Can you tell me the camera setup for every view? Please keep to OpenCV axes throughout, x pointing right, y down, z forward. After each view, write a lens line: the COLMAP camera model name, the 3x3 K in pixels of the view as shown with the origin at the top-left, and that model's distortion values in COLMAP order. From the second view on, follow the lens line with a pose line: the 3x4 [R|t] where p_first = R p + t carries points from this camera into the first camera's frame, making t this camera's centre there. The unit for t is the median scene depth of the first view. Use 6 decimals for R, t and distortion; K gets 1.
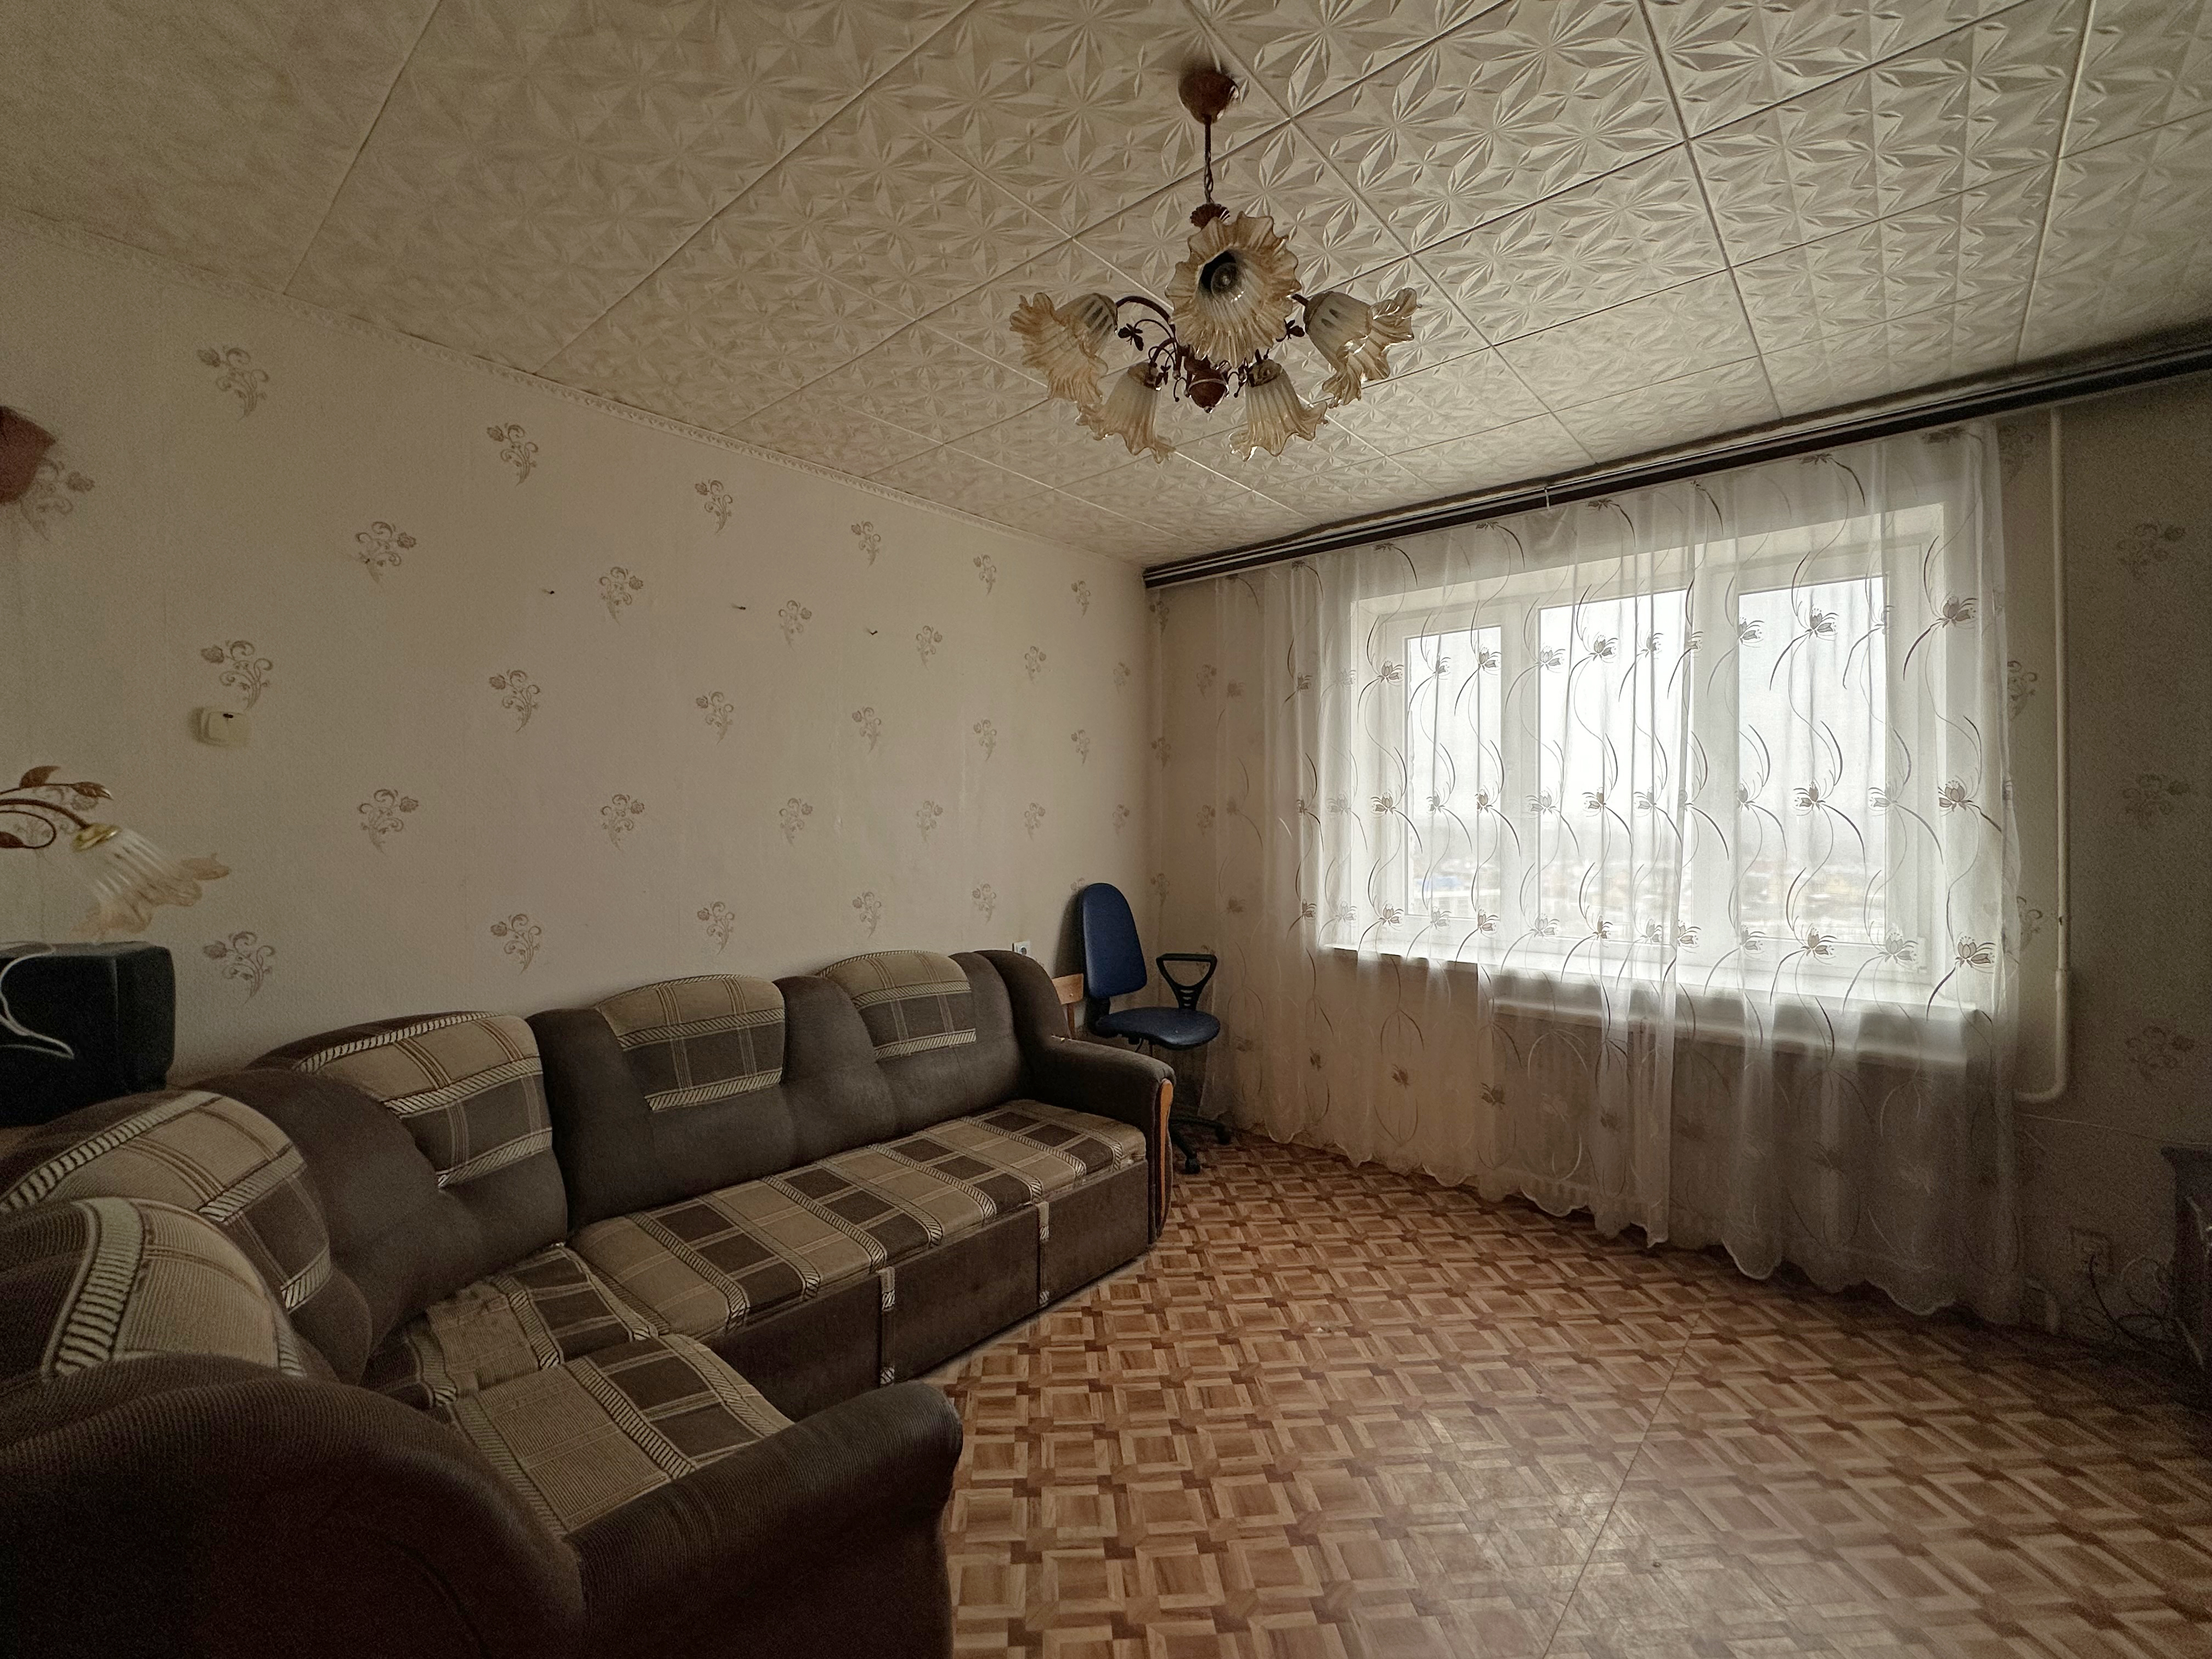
lens RADIAL K [[950.9, 0, 1104.5], [0, 950.9, 830.6], [0, 0, 1]] dist [-0.000135, 0.000067]
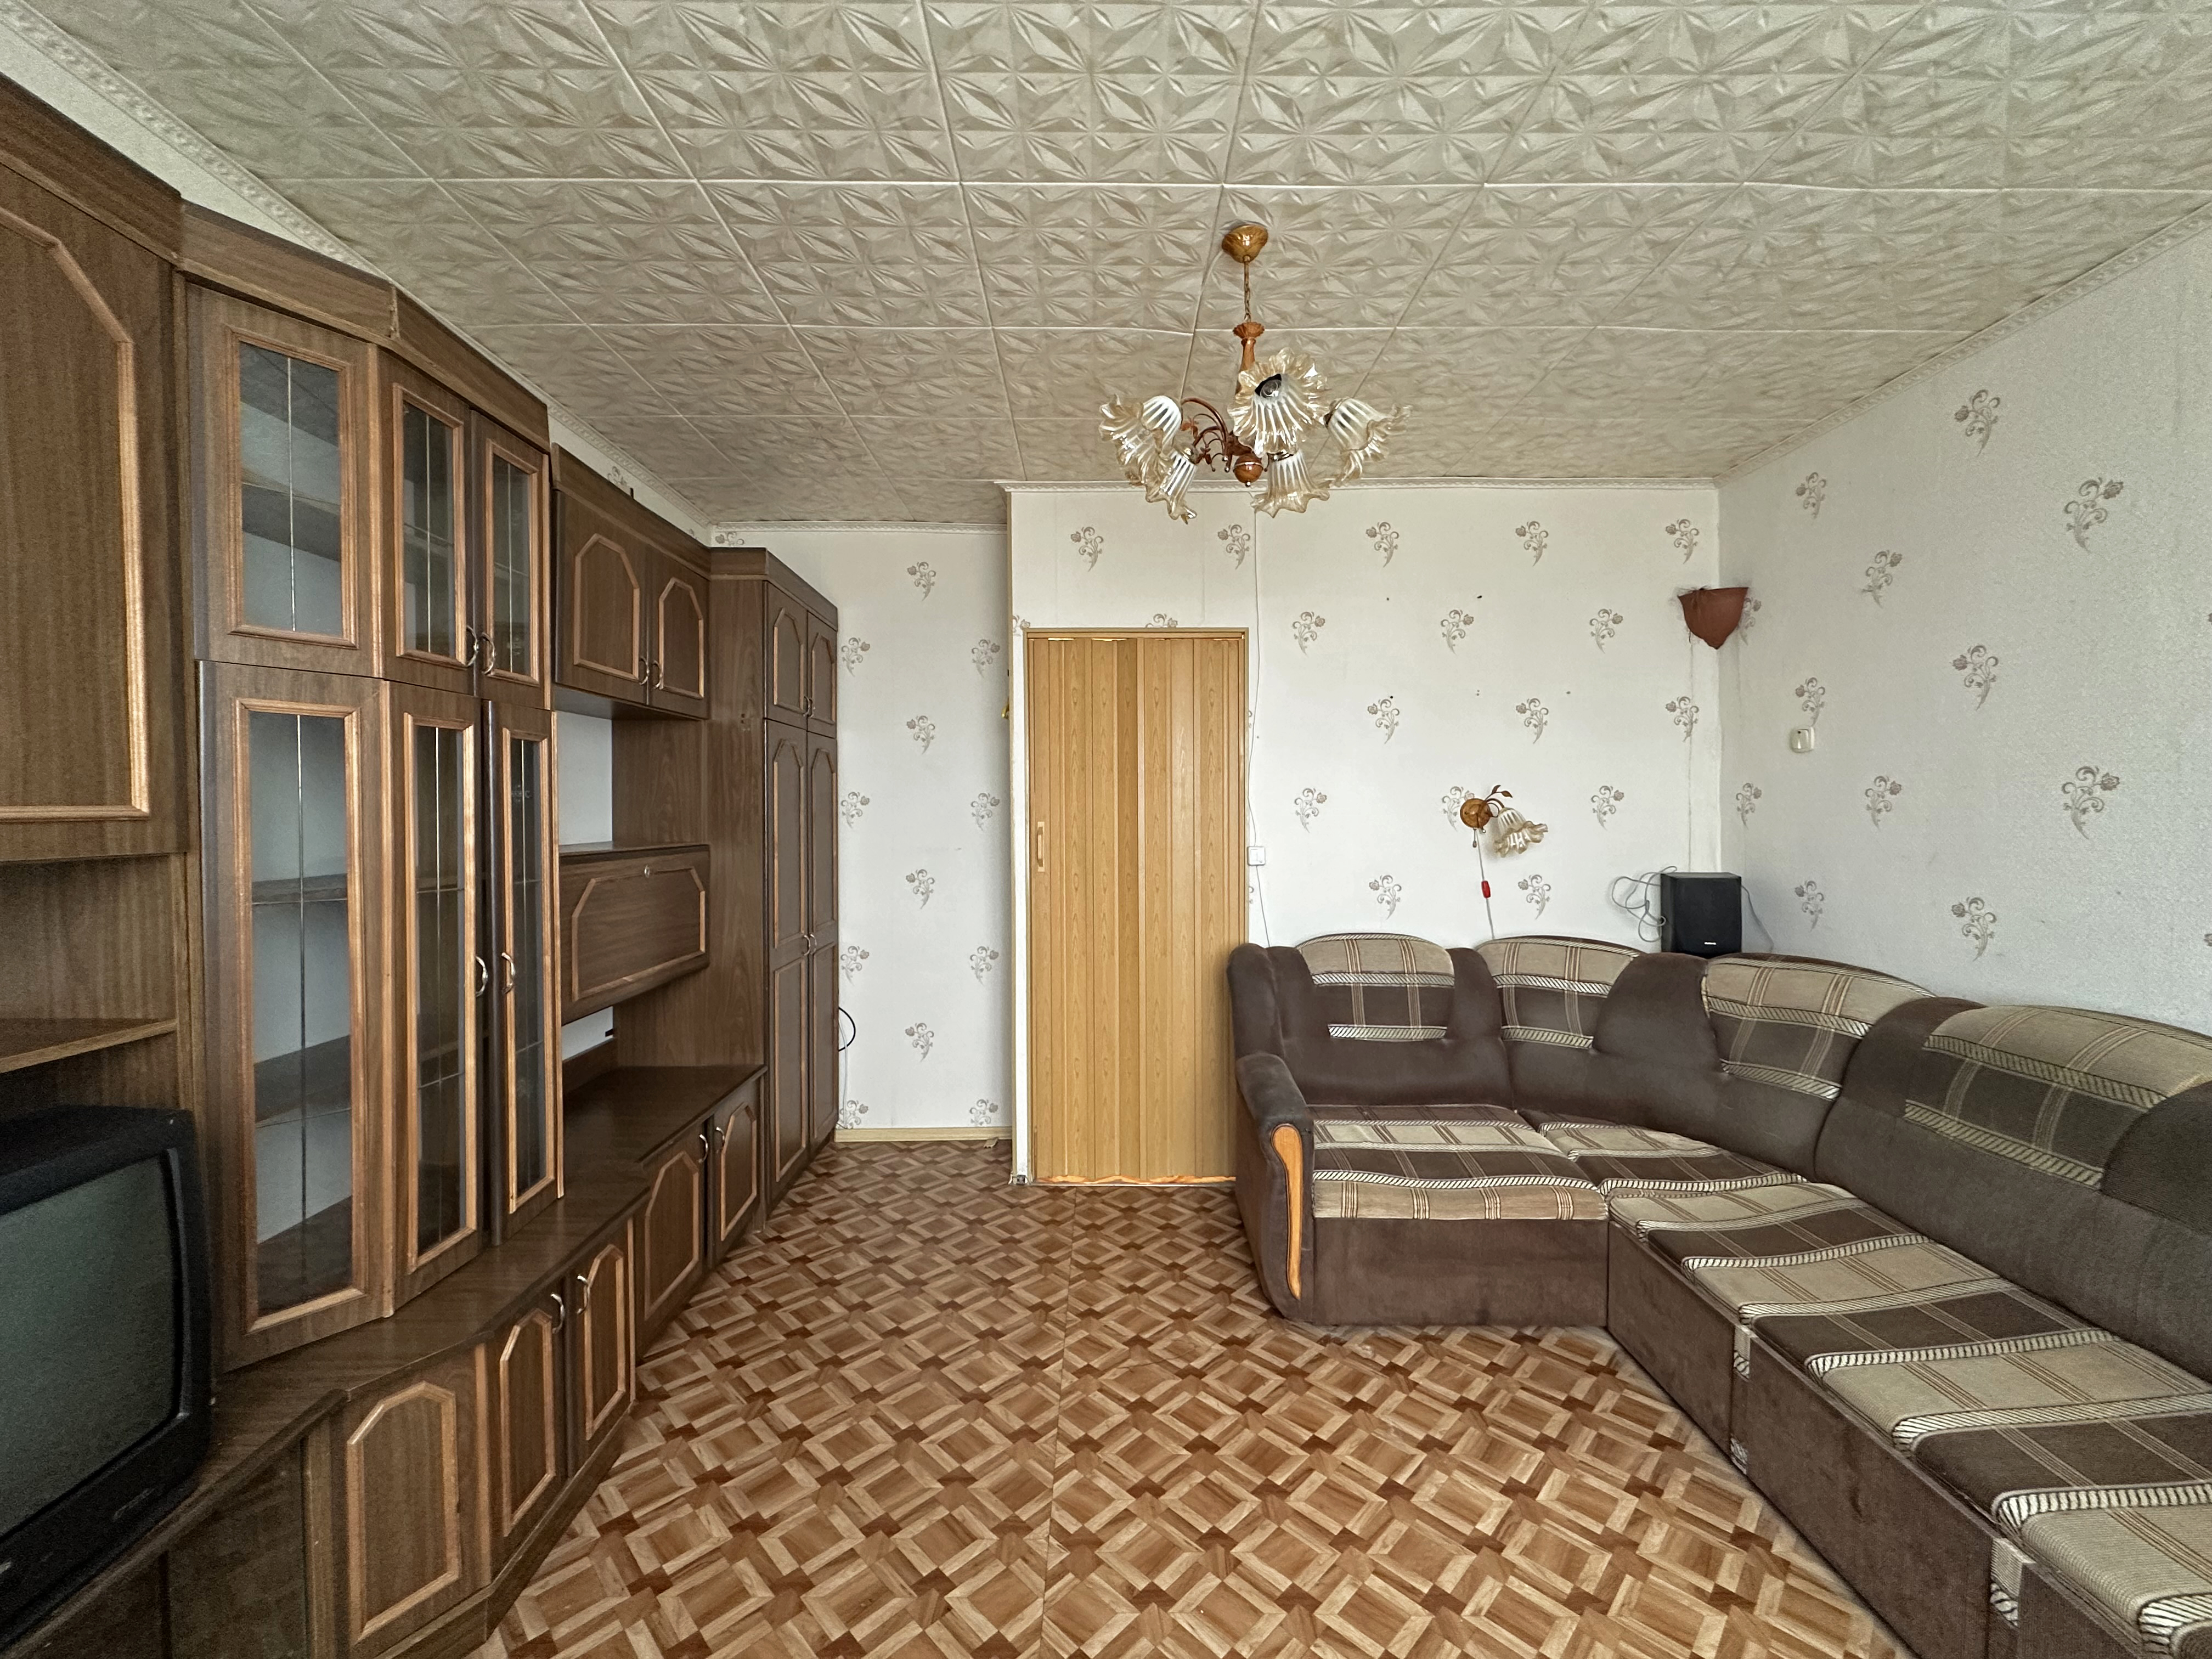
lens RADIAL K [[881.1, 0, 1106.0], [0, 881.1, 829.5], [0, 0, 1]] dist [-0.001090, 0.000236]
pose [[-0.756847, 0.018530, -0.653329, 0.605558], [0.002120, 0.999662, 0.025897, -0.006209], [0.653589, 0.018215, -0.756631, 1.038367]]
